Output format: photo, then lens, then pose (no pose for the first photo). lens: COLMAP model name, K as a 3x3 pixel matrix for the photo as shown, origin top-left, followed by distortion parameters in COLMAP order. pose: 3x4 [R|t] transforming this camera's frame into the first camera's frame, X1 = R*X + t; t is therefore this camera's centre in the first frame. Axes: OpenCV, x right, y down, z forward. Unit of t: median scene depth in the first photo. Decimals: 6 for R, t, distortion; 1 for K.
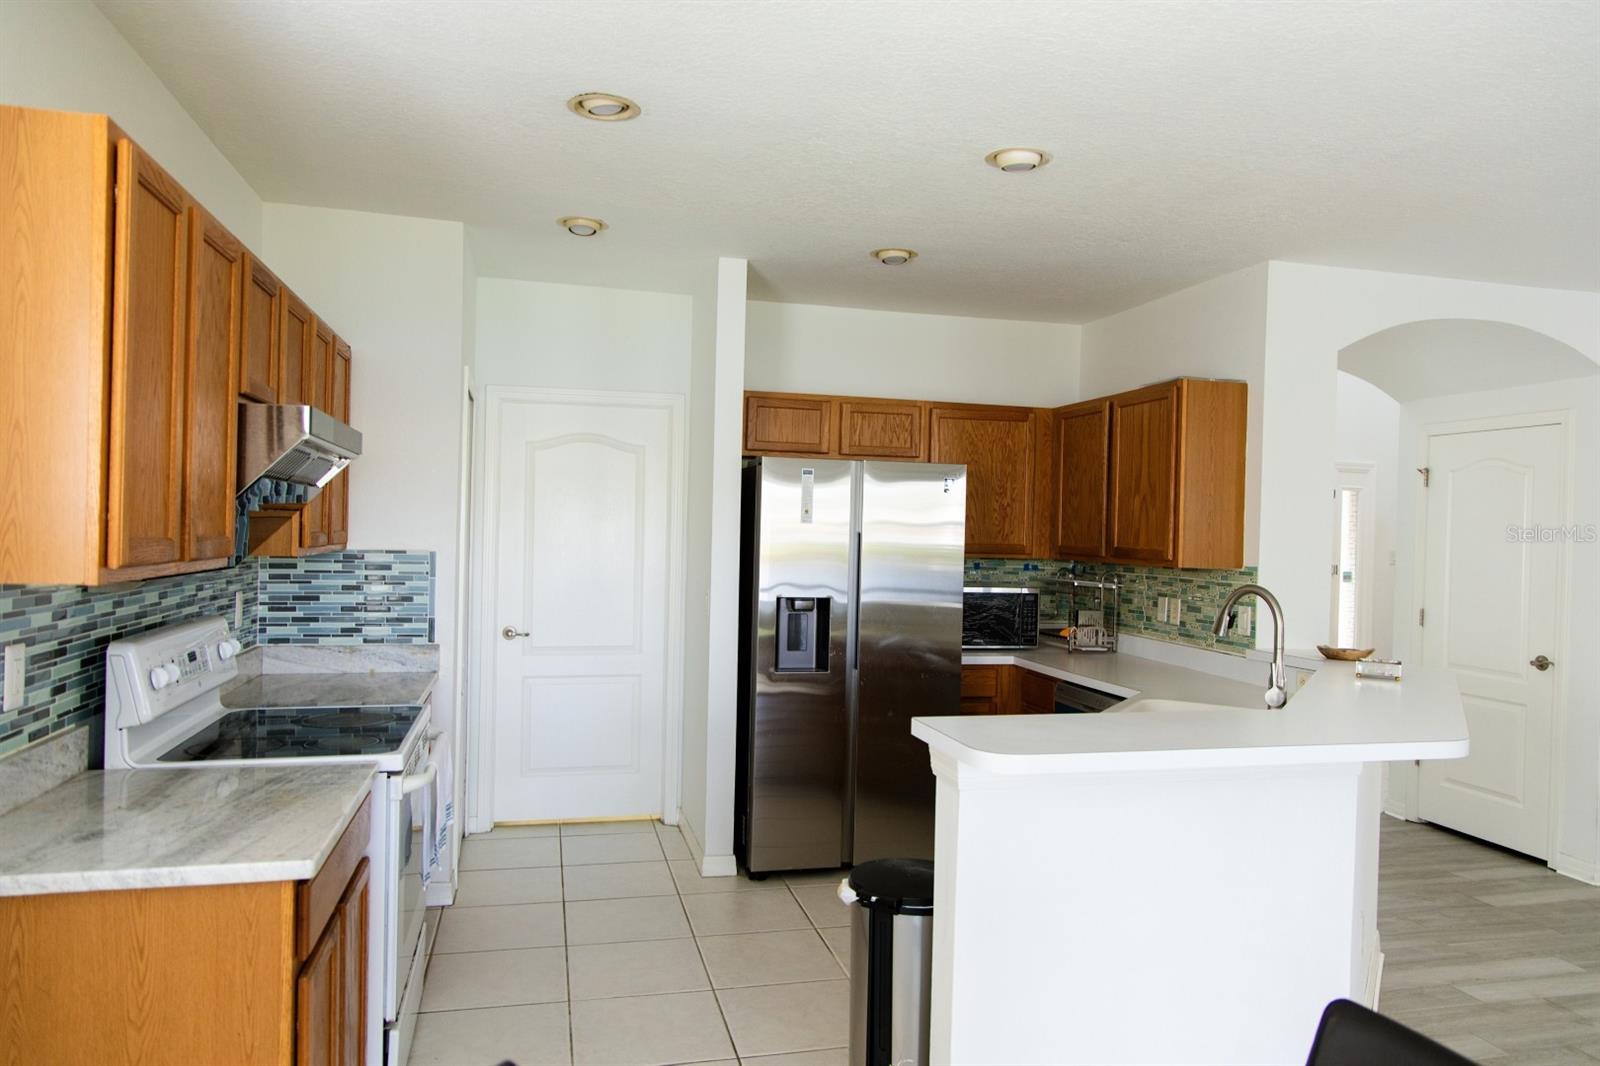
lens RADIAL K [[1073.6, 0, 800.0], [0, 1073.6, 533.0], [0, 0, 1]] dist [-0.000500, -0.000744]
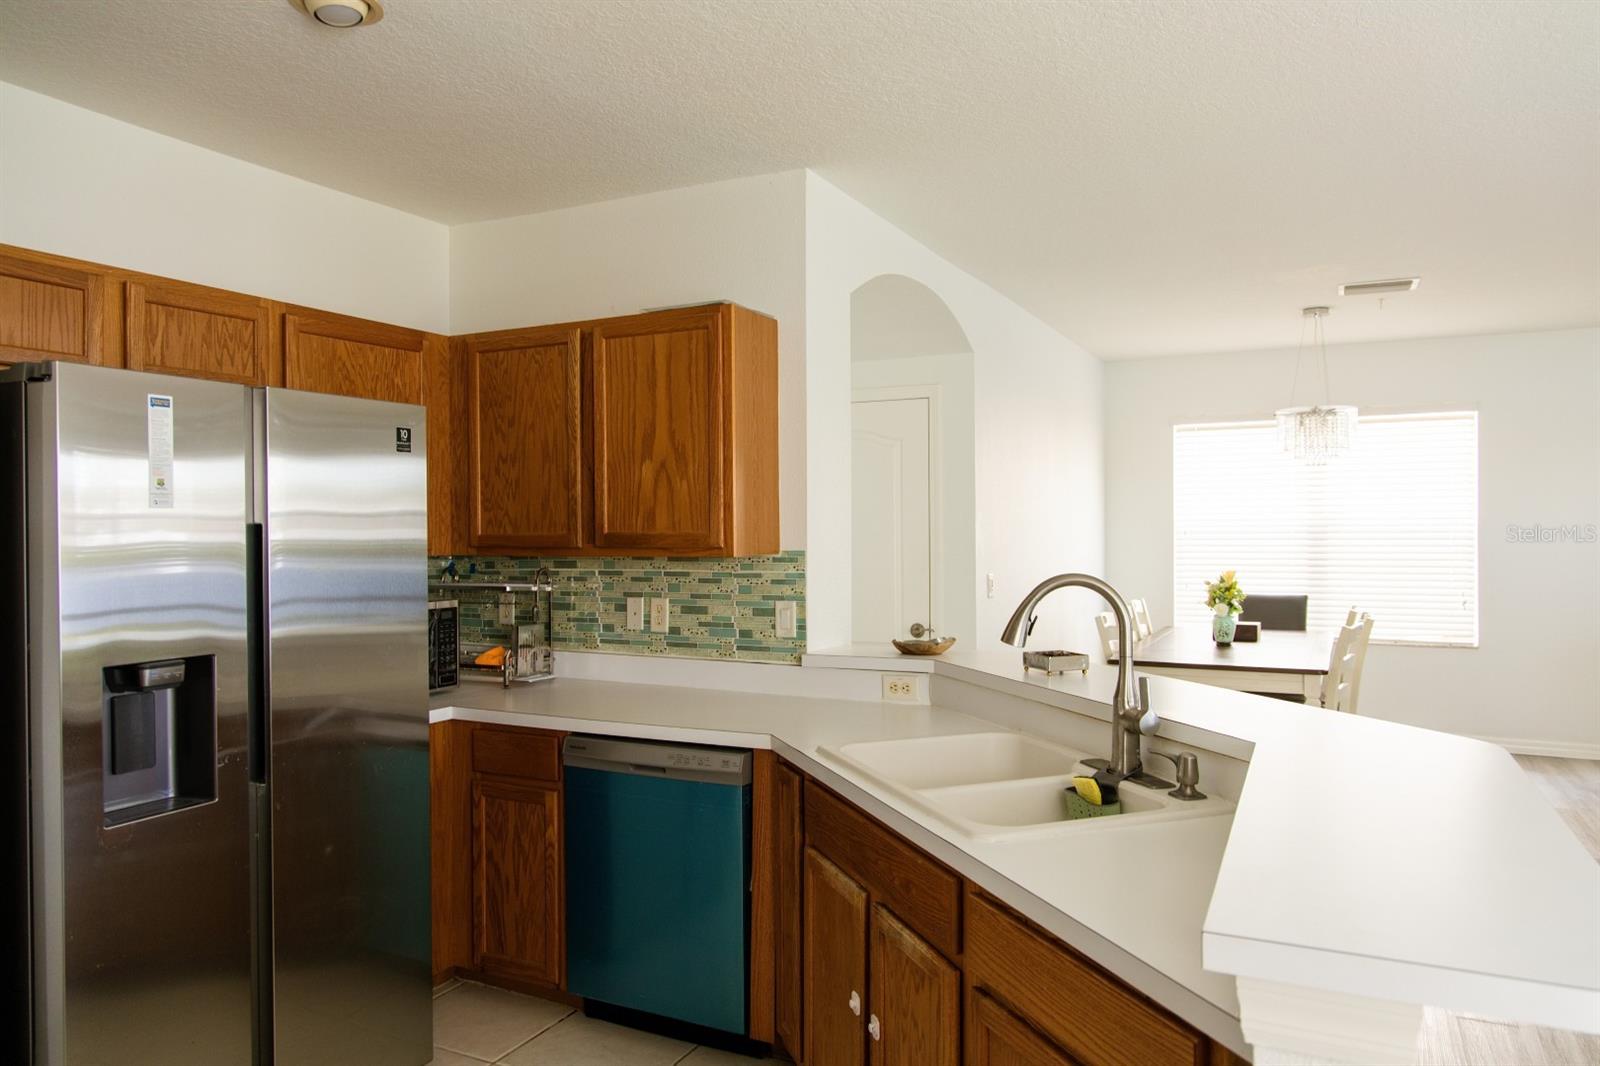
lens RADIAL K [[1073.6, 0, 800.0], [0, 1073.6, 533.0], [0, 0, 1]] dist [-0.000500, -0.000744]
pose [[0.644730, -0.036087, 0.763558, -0.167616], [0.026477, 0.999340, 0.024873, -0.001537], [-0.763952, 0.004180, 0.645260, 0.432675]]
